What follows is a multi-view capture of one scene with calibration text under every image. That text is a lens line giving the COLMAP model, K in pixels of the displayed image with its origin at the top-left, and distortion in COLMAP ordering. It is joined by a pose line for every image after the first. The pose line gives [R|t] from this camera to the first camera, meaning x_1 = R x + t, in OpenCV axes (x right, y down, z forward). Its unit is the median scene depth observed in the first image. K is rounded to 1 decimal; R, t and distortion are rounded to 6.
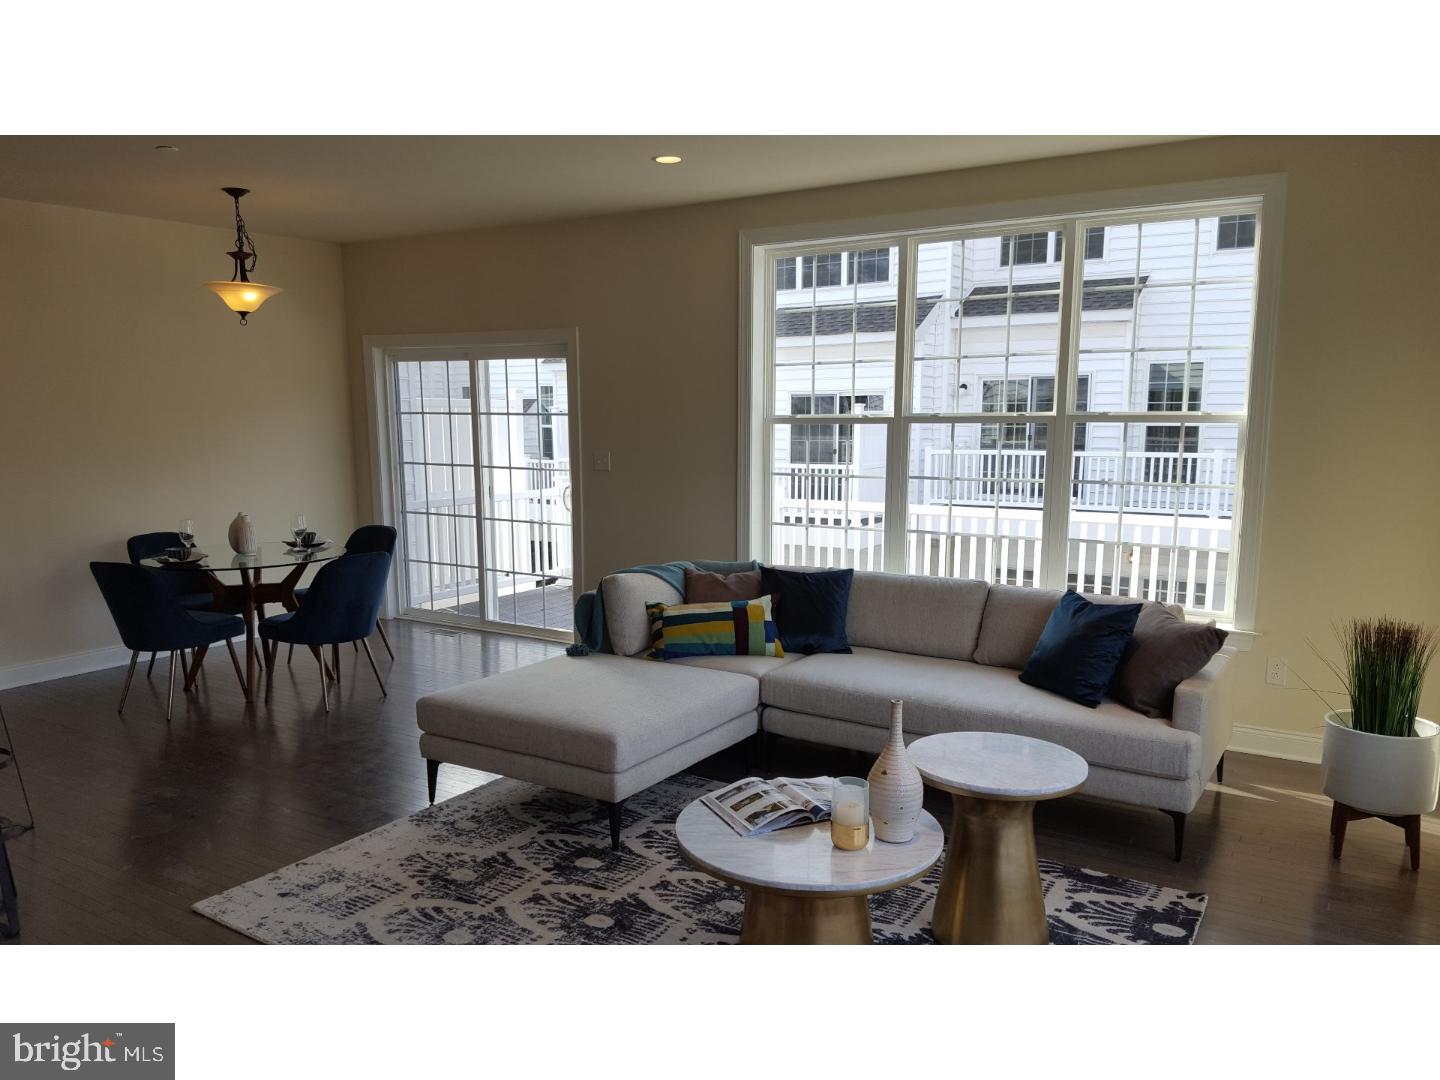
lens RADIAL K [[1054.1, 0, 718.6], [0, 1054.1, 596.3], [0, 0, 1]] dist [0.145088, -0.172481]
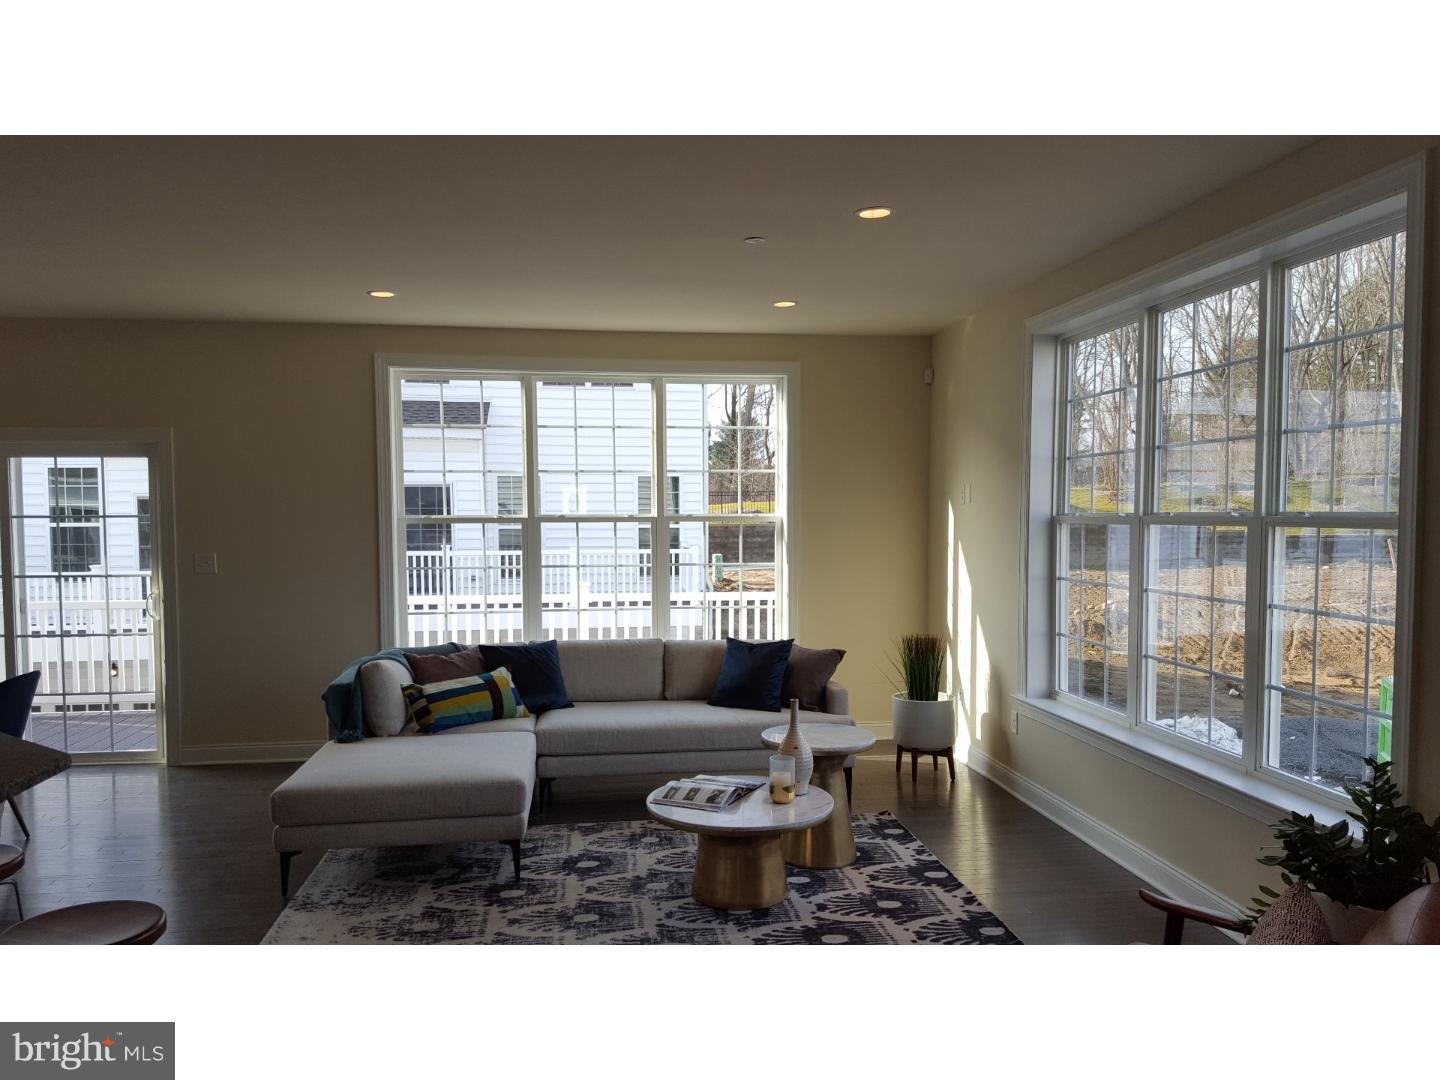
lens RADIAL K [[1054.1, 0, 718.6], [0, 1054.1, 596.3], [0, 0, 1]] dist [0.145088, -0.172481]
pose [[0.771160, -0.053930, 0.634354, -0.524327], [0.114538, 0.991900, -0.054912, 0.013360], [-0.626254, 0.115004, 0.771090, -0.065933]]
